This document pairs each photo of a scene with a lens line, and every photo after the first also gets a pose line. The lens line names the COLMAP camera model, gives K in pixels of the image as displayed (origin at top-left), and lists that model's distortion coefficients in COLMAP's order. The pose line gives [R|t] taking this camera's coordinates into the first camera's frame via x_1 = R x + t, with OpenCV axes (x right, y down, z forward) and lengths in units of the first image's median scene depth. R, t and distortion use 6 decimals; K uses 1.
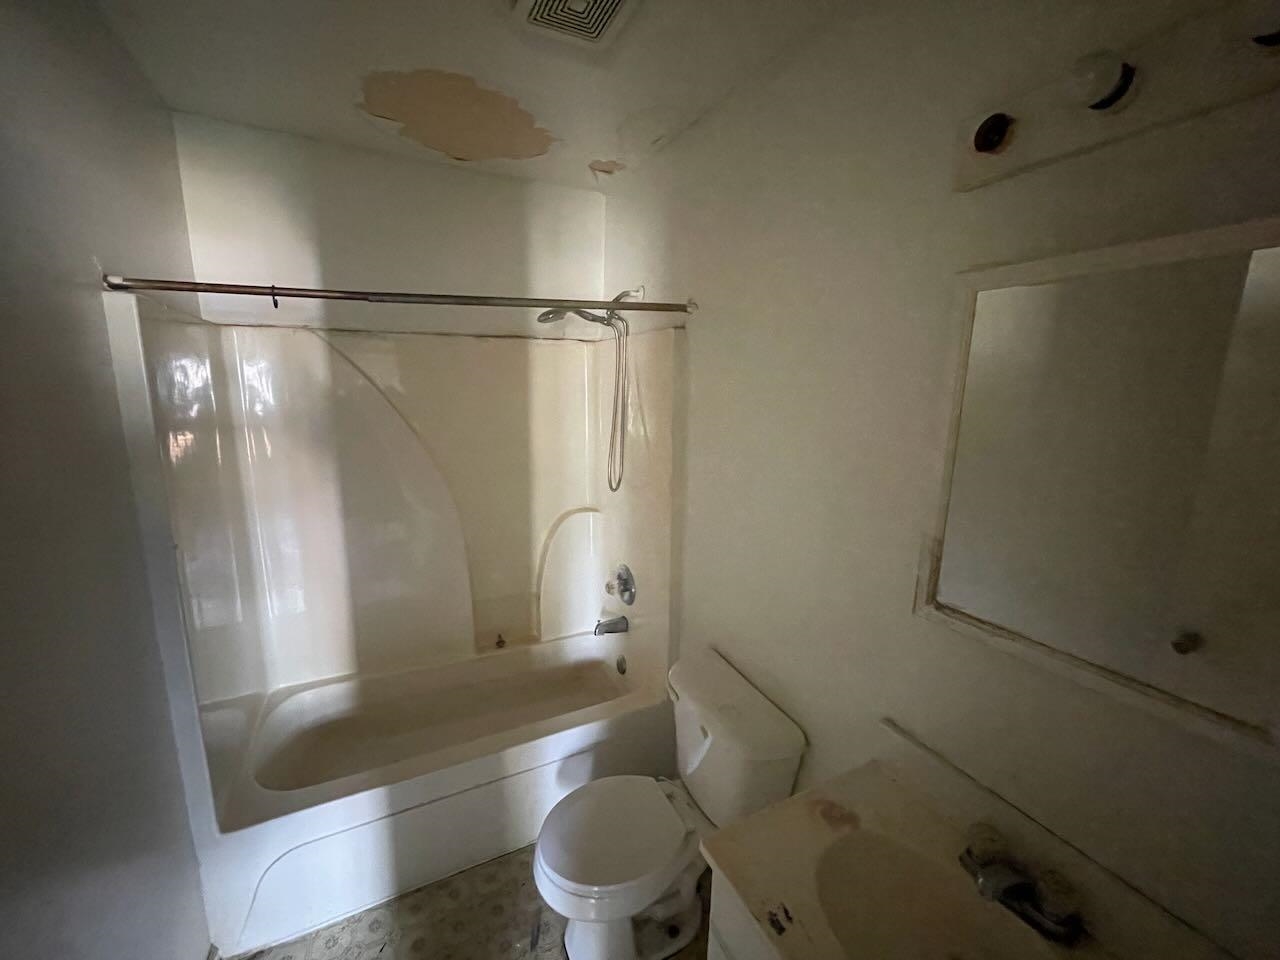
lens RADIAL K [[519.0, 0, 634.4], [0, 519.0, 480.3], [0, 0, 1]] dist [0.000887, -0.000956]
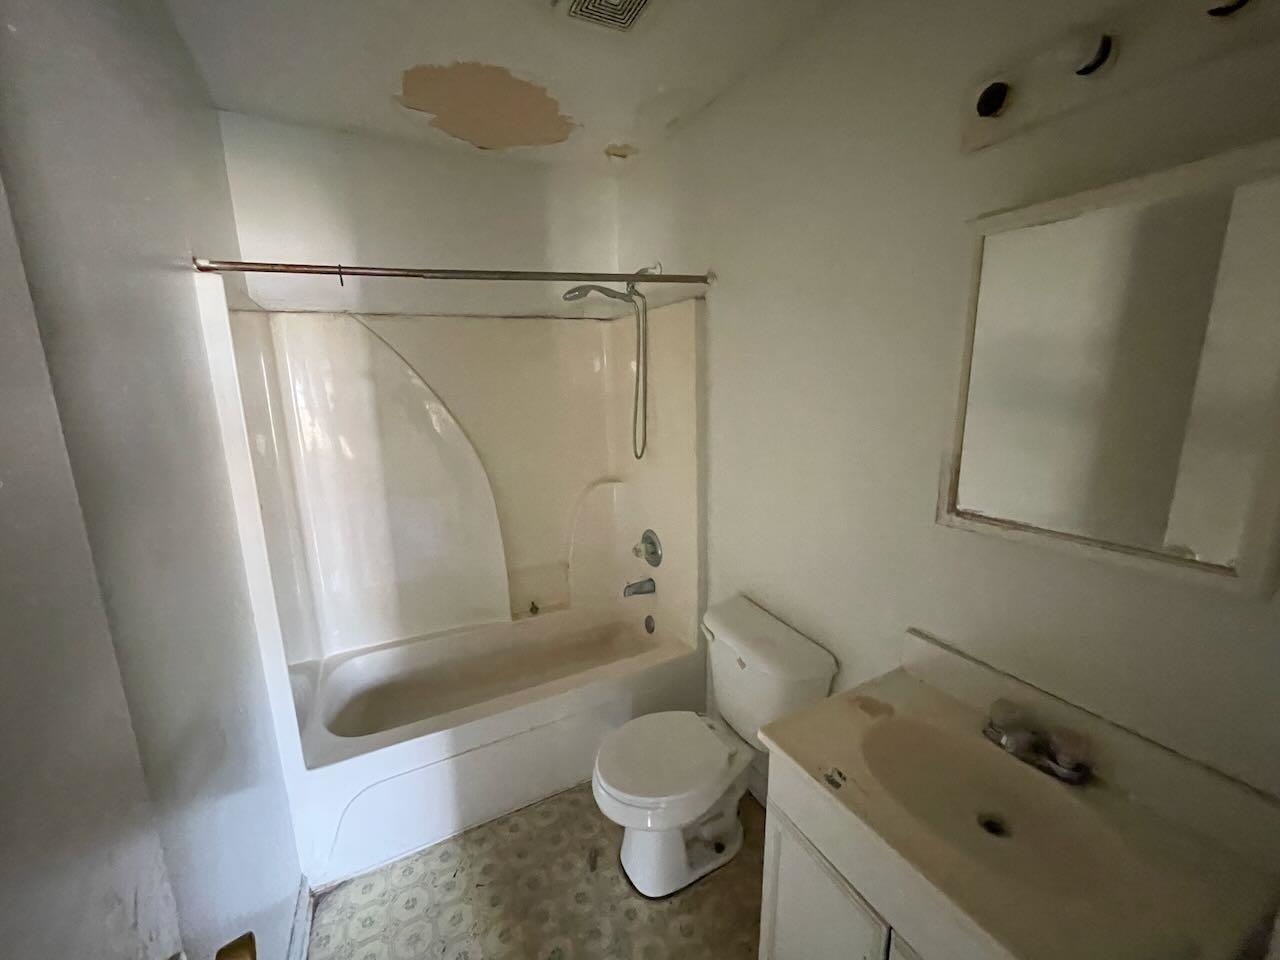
lens RADIAL K [[519.0, 0, 635.2], [0, 519.0, 479.2], [0, 0, 1]] dist [0.000887, -0.000956]
pose [[0.999172, -0.039331, 0.010450, -0.084381], [0.039230, 0.999183, 0.009737, 0.074134], [-0.010825, -0.009319, 0.999898, -0.087602]]
